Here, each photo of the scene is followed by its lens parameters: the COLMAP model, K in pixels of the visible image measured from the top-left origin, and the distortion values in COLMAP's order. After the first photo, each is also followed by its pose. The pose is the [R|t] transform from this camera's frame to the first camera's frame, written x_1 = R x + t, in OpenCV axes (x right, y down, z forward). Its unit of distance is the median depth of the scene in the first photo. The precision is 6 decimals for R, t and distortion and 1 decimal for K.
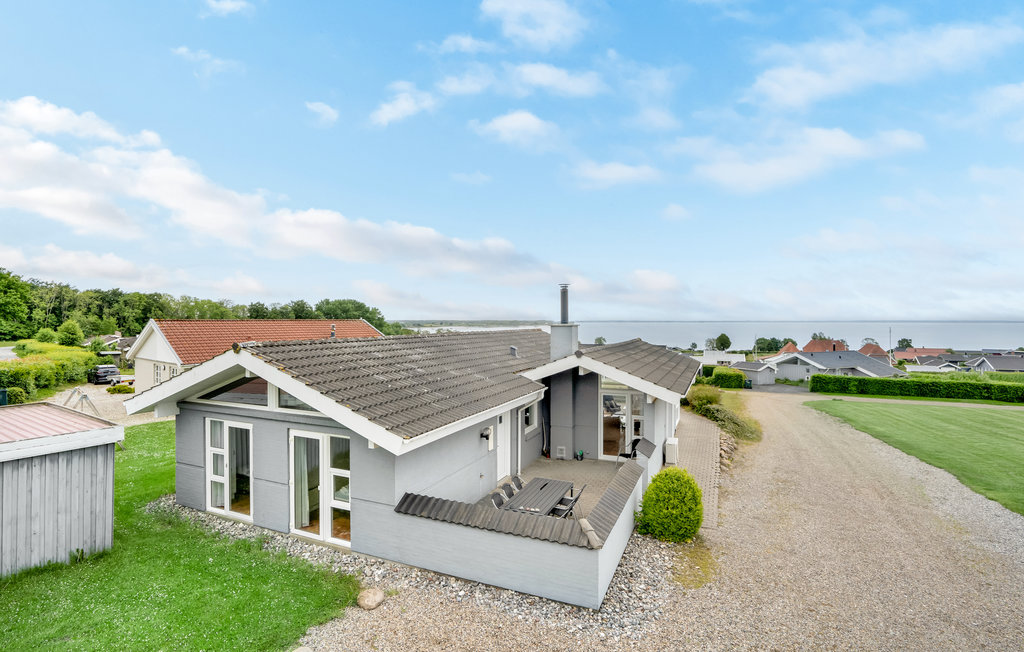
lens RADIAL K [[472.5, 0, 510.1], [0, 472.5, 320.9], [0, 0, 1]] dist [-0.047673, 0.018880]
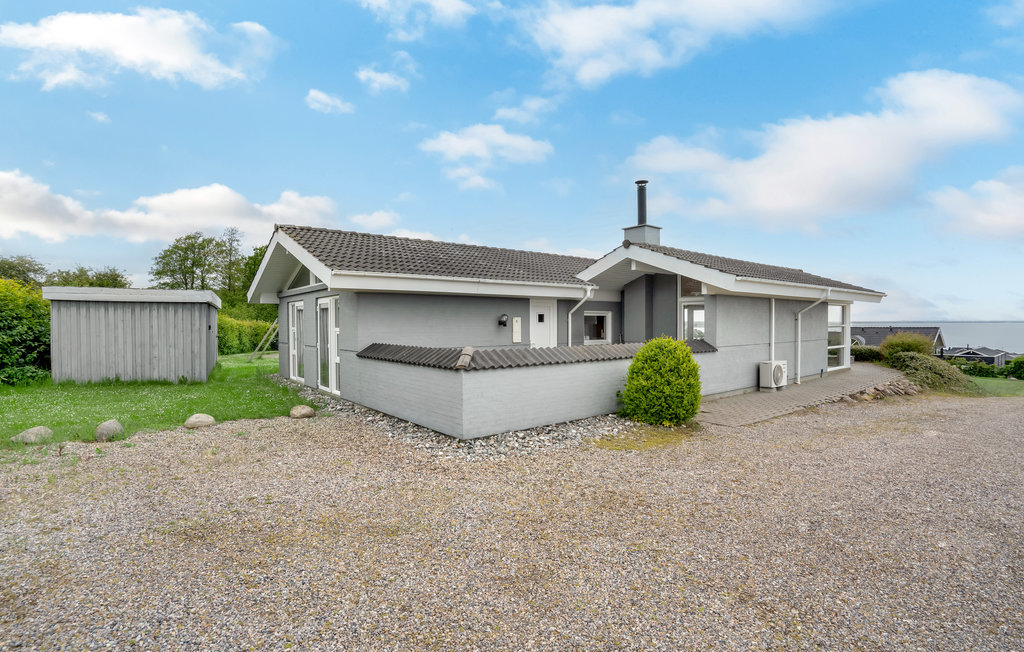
lens RADIAL K [[472.5, 0, 510.1], [0, 472.5, 320.9], [0, 0, 1]] dist [-0.047673, 0.018880]
pose [[0.894074, 0.000140, -0.447920, 0.500034], [0.008254, 0.999825, 0.016789, 0.285589], [0.447844, -0.018708, 0.893916, 0.182847]]
